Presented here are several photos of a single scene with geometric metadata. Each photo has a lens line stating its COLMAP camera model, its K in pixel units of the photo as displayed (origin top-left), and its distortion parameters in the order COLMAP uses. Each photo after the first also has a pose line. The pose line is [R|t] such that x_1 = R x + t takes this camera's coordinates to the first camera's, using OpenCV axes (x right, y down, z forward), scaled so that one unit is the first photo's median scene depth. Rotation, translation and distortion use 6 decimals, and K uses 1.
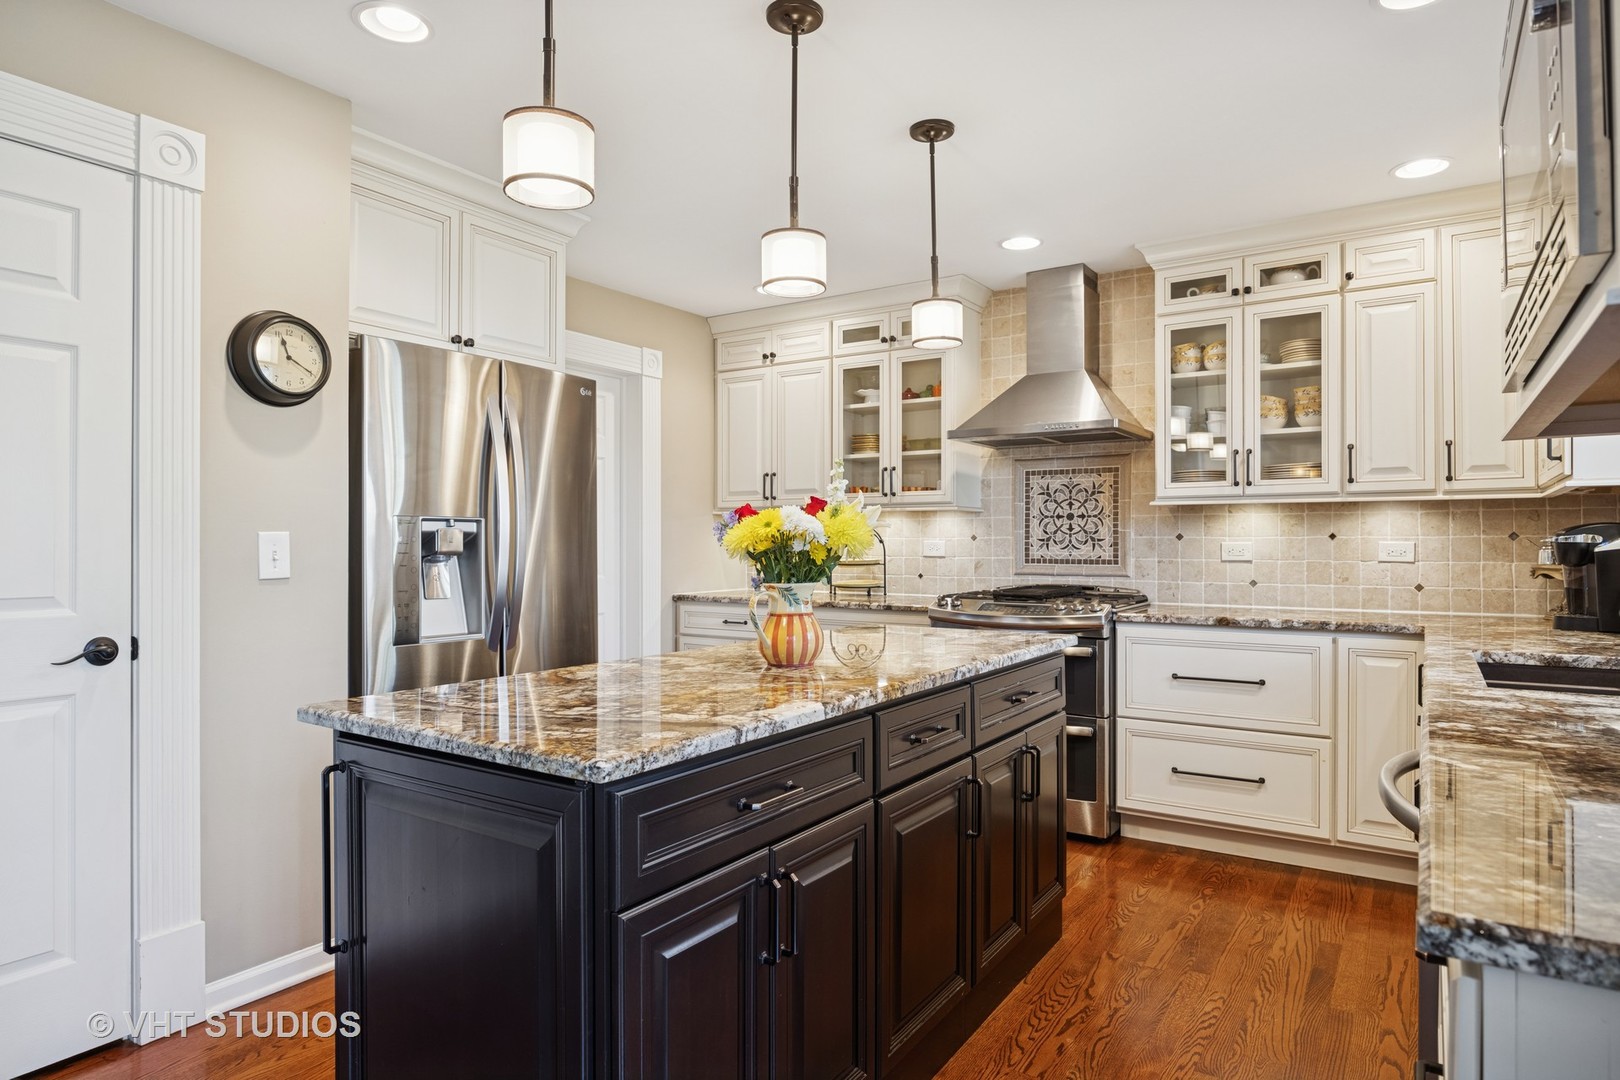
lens RADIAL K [[917.2, 0, 828.3], [0, 917.2, 542.1], [0, 0, 1]] dist [-0.007226, 0.000336]
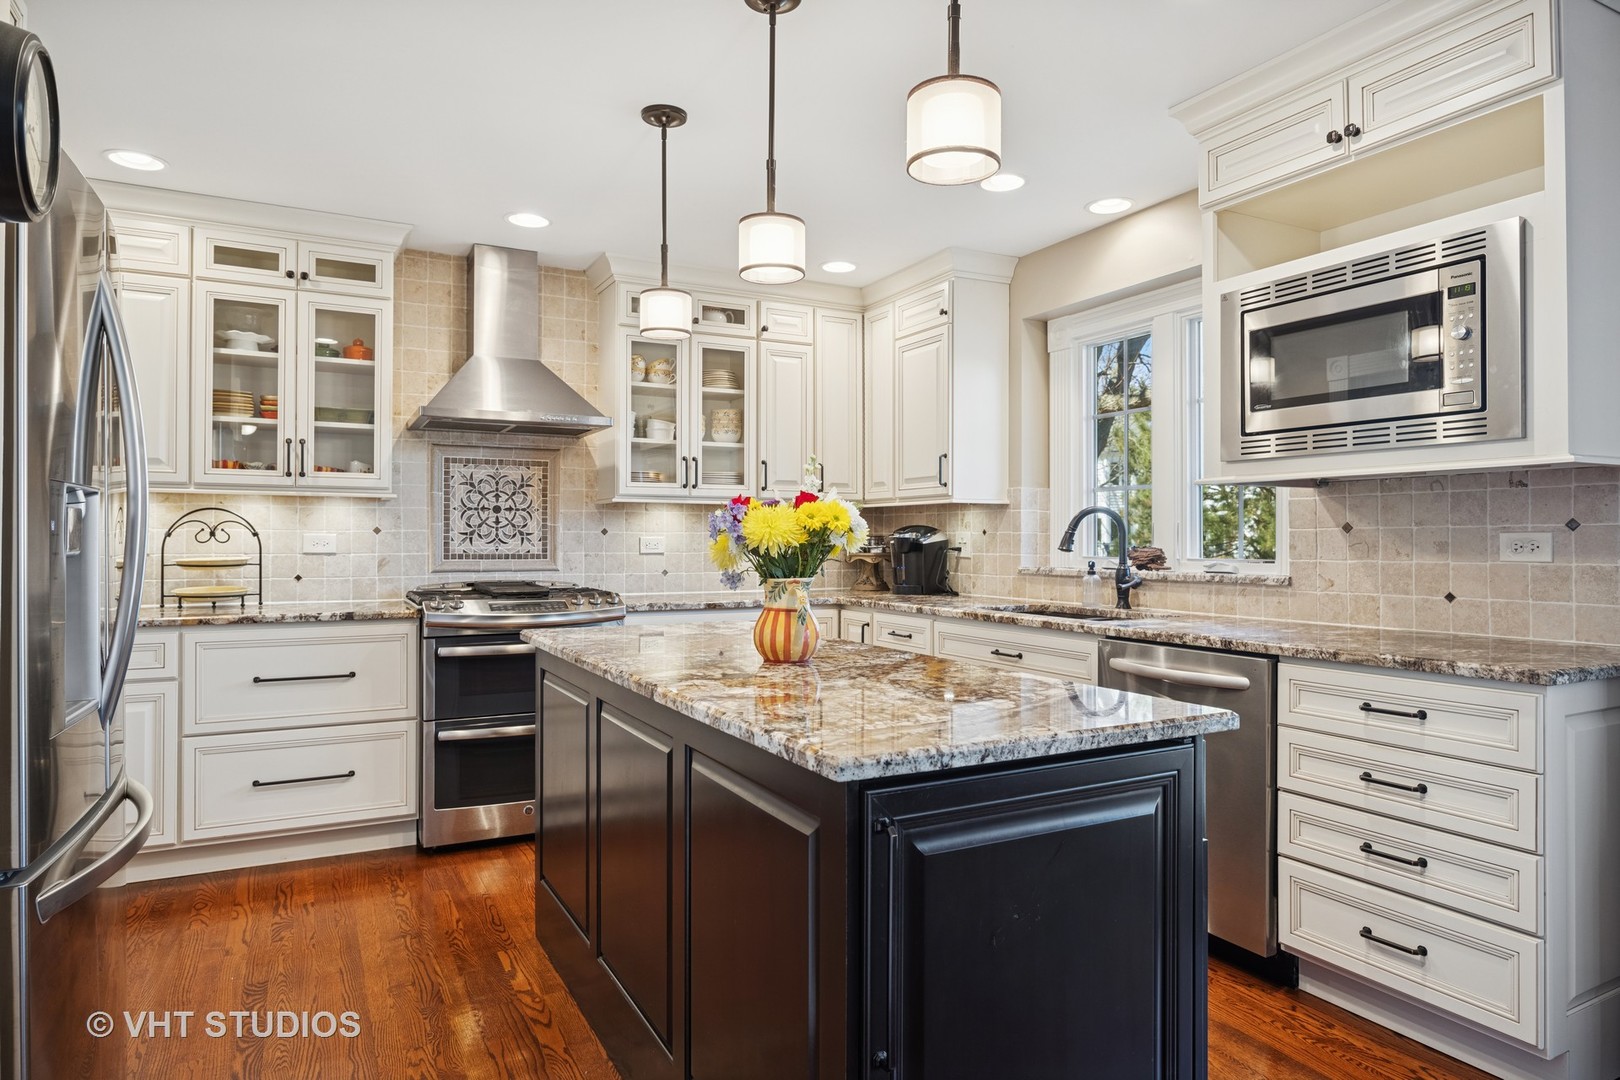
lens RADIAL K [[942.0, 0, 829.5], [0, 942.0, 538.9], [0, 0, 1]] dist [-0.010269, 0.001501]
pose [[0.489914, 0.001284, 0.871770, -0.514407], [-0.003306, 0.999994, 0.000385, 0.001569], [-0.871764, -0.003071, 0.489916, 0.269141]]
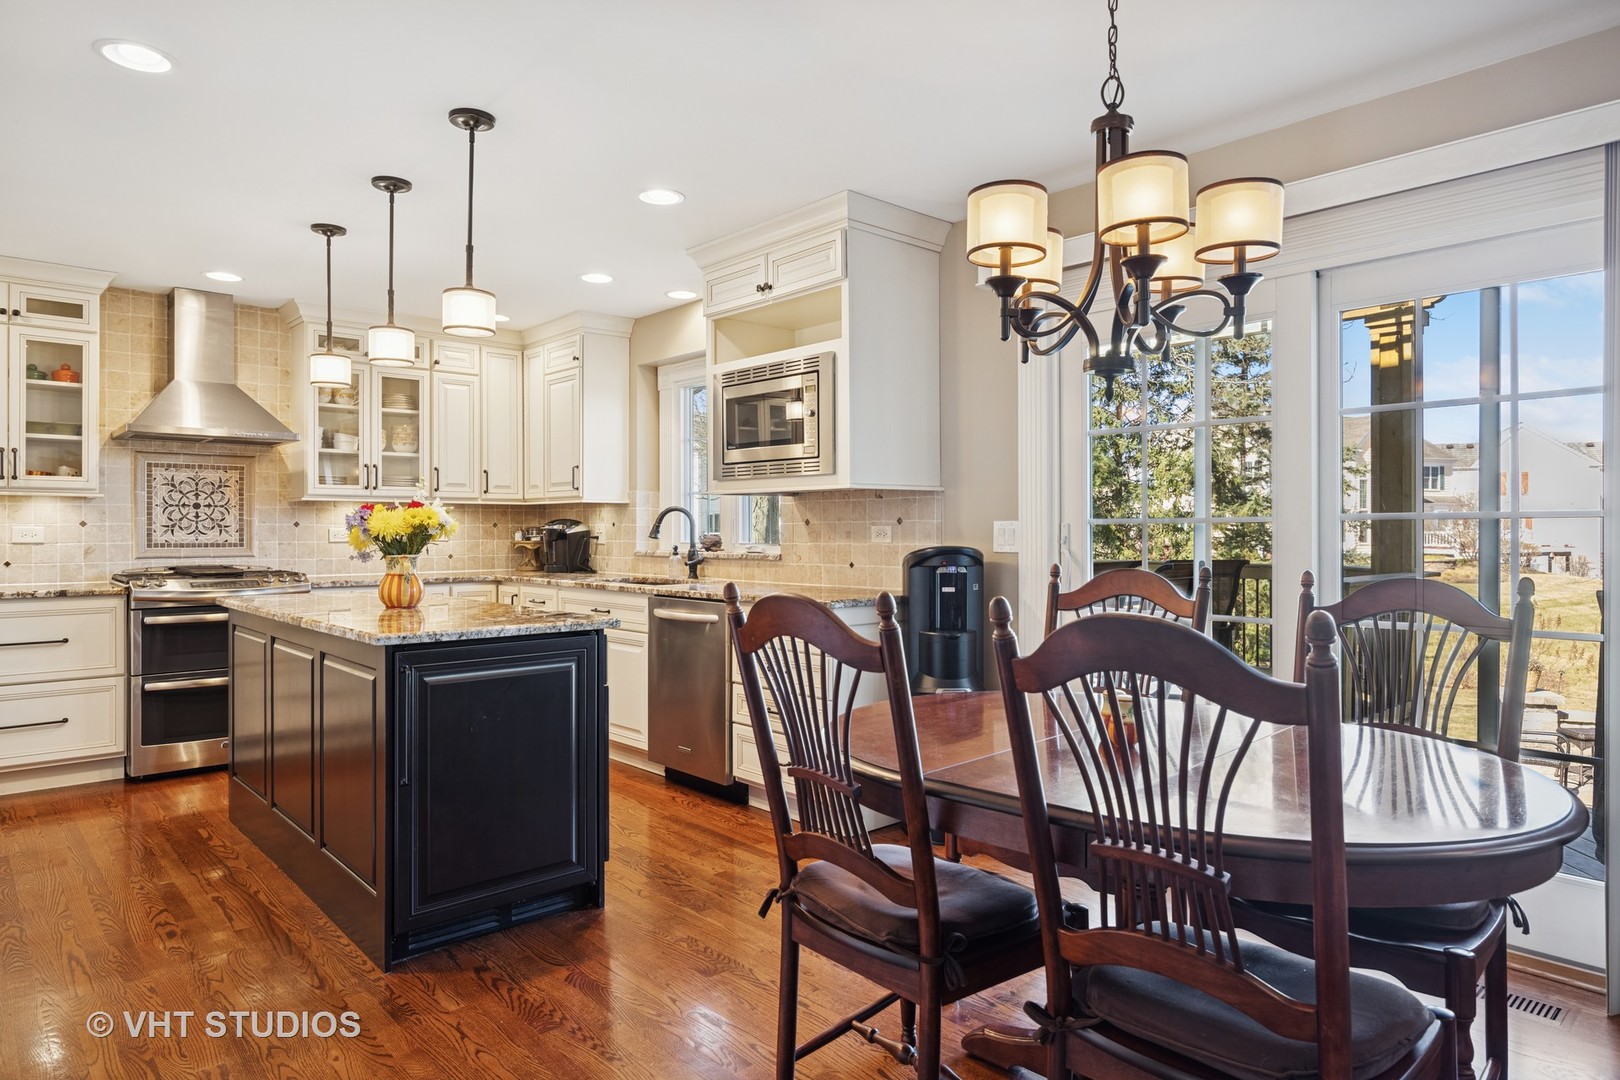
lens RADIAL K [[917.2, 0, 799.4], [0, 917.2, 531.2], [0, 0, 1]] dist [-0.007226, 0.000336]
pose [[0.267052, -0.002167, 0.963680, -0.779821], [-0.001218, 0.999996, 0.002586, -0.000220], [-0.963681, -0.001864, 0.267048, -0.037199]]
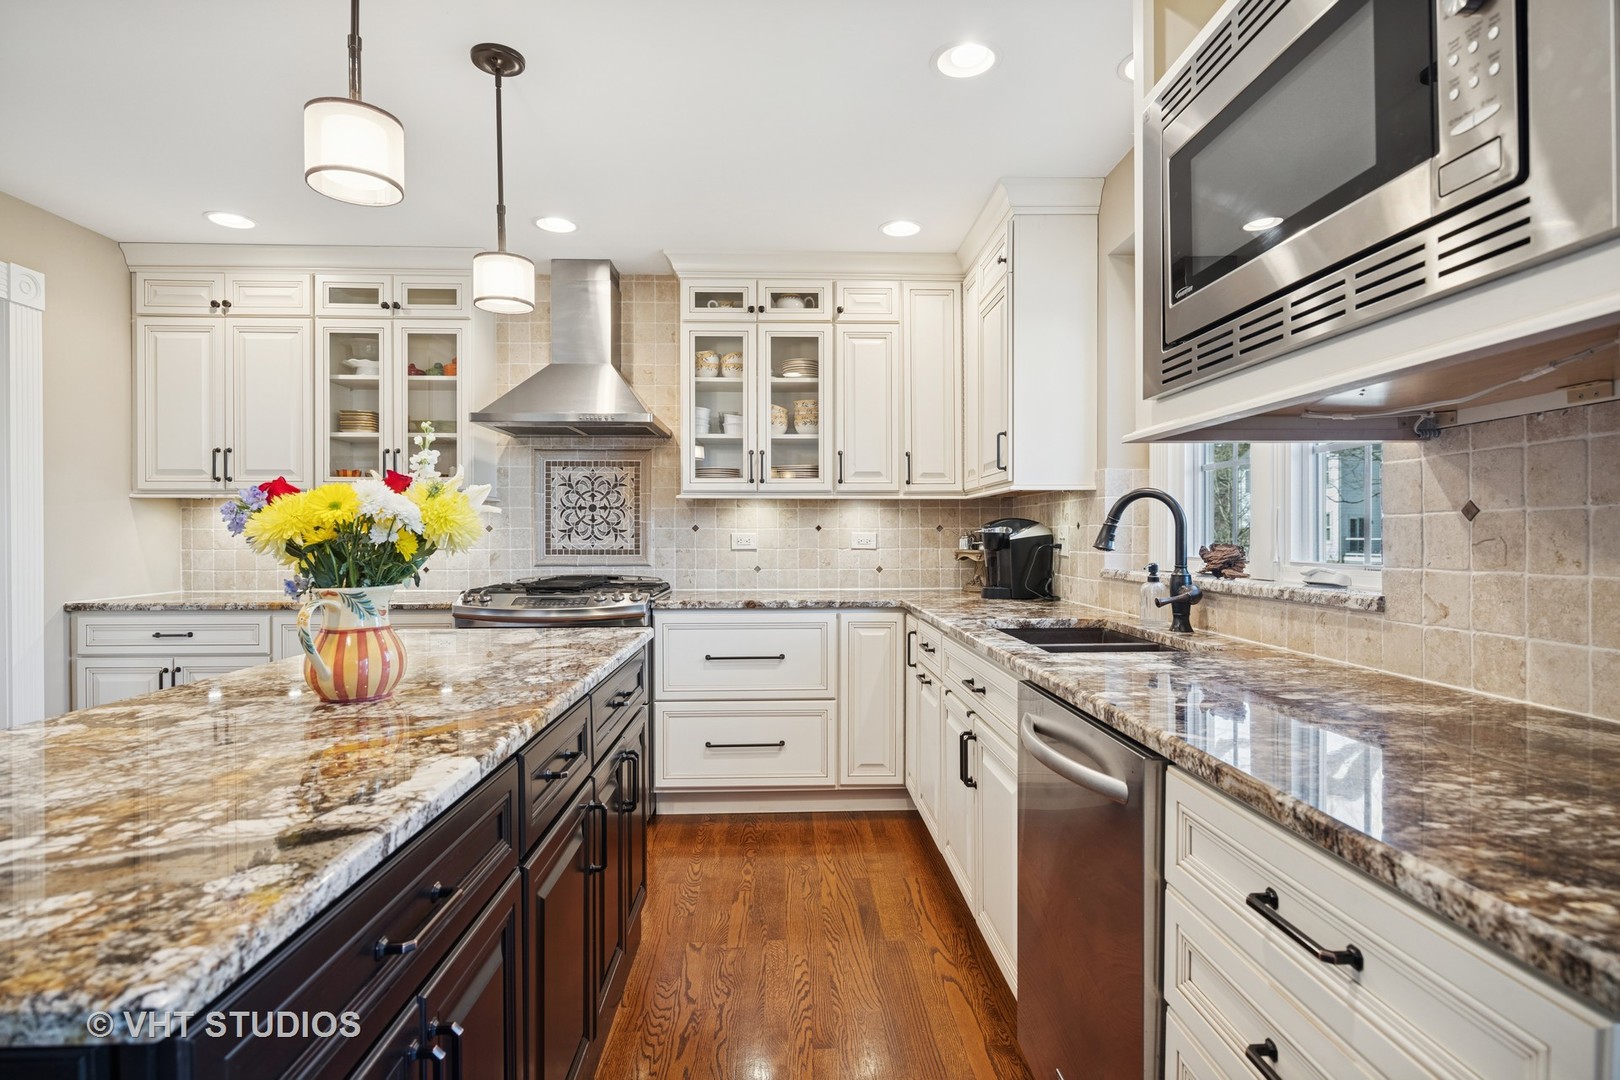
lens RADIAL K [[811.5, 0, 816.4], [0, 811.5, 540.2], [0, 0, 1]] dist [-0.005236, 0.000209]
pose [[0.816757, -0.004895, 0.576960, -0.065398], [0.000698, 0.999972, 0.007495, 0.001697], [-0.576981, -0.005719, 0.816738, 0.147235]]
